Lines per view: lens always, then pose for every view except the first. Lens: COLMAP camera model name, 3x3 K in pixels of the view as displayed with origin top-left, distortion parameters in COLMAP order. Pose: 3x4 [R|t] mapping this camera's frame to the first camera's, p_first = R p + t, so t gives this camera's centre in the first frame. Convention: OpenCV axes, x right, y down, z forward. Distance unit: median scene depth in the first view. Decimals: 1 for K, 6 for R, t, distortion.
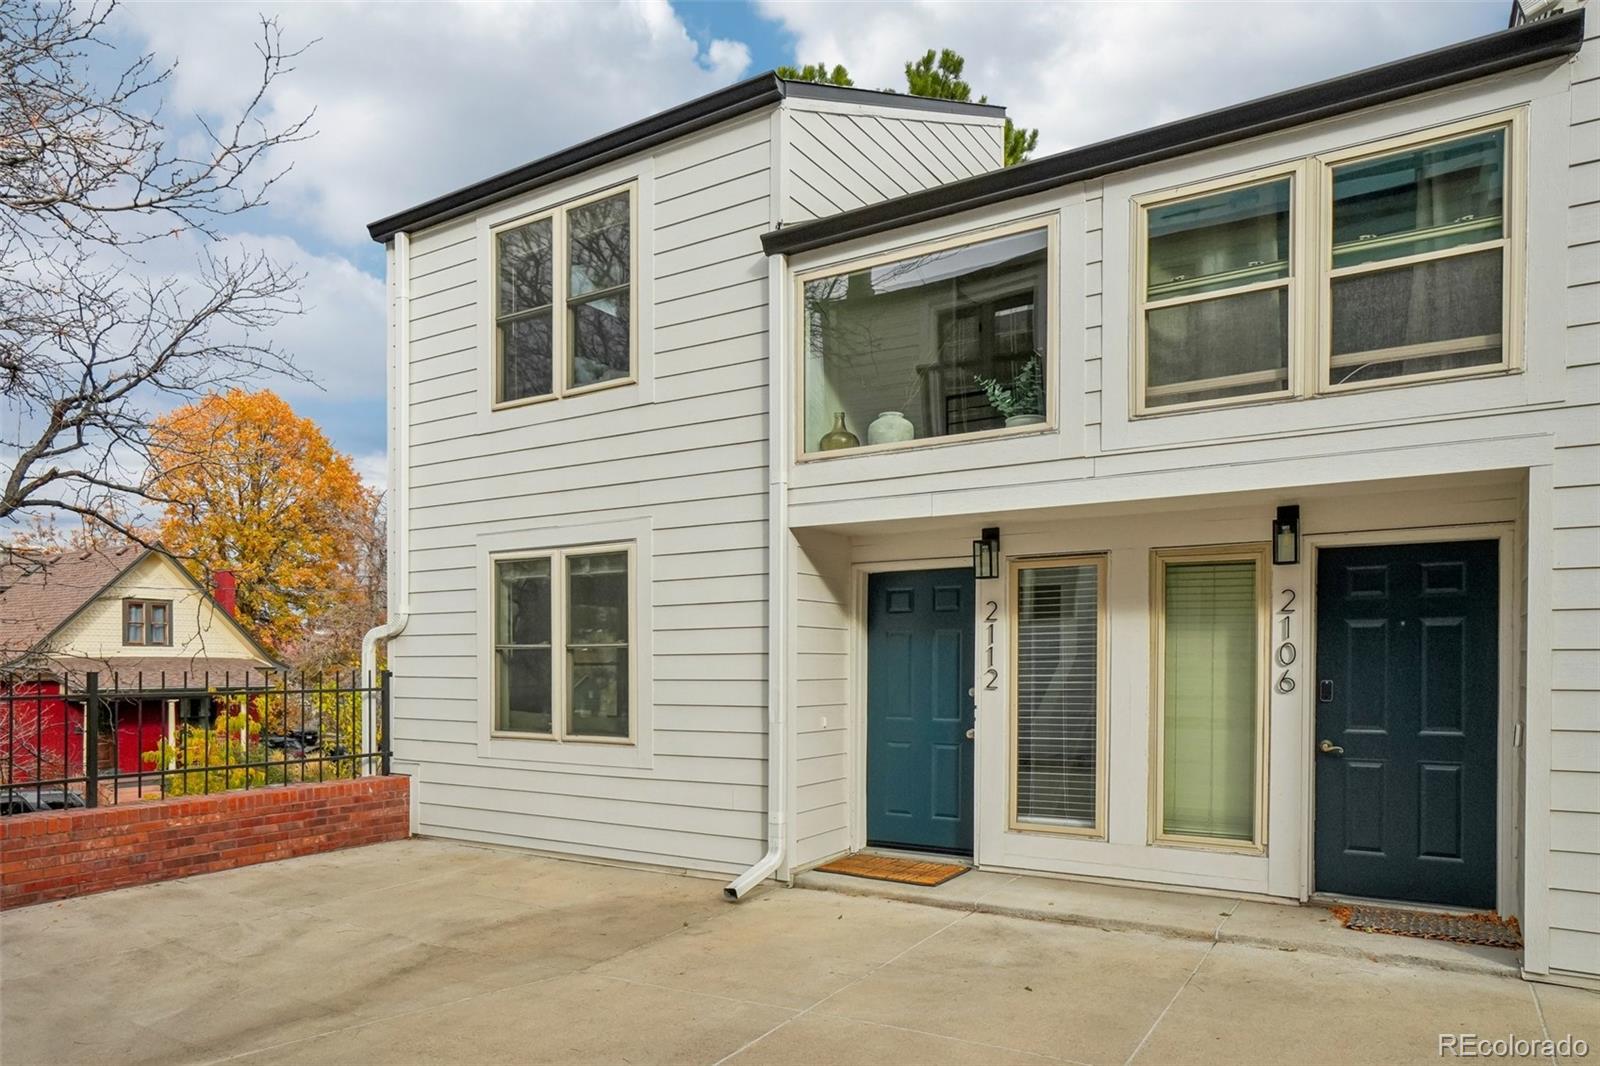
lens RADIAL K [[1008.1, 0, 799.1], [0, 1008.1, 573.8], [0, 0, 1]] dist [0.001017, 0.002534]
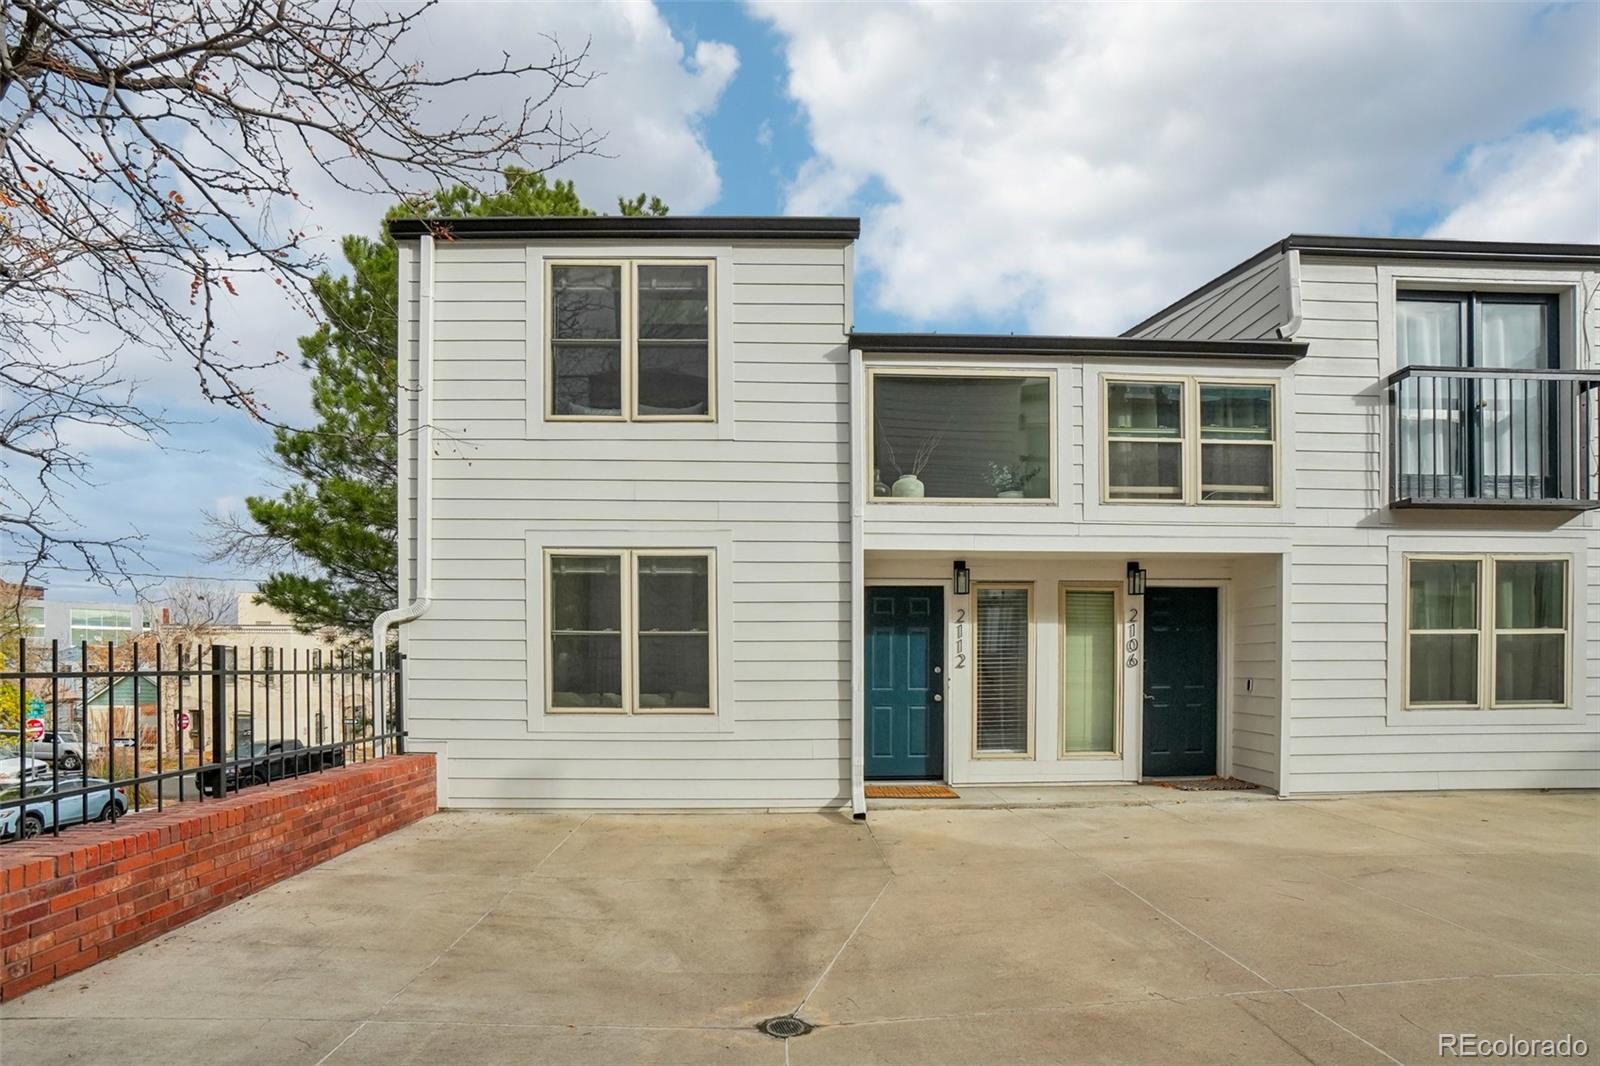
lens RADIAL K [[763.0, 0, 799.4], [0, 763.0, 593.7], [0, 0, 1]] dist [-0.049761, 0.000201]
pose [[0.836829, 0.052516, 0.544940, -0.620232], [-0.050691, 0.998545, -0.018386, 0.036438], [-0.545113, -0.012238, 0.838273, 0.172291]]
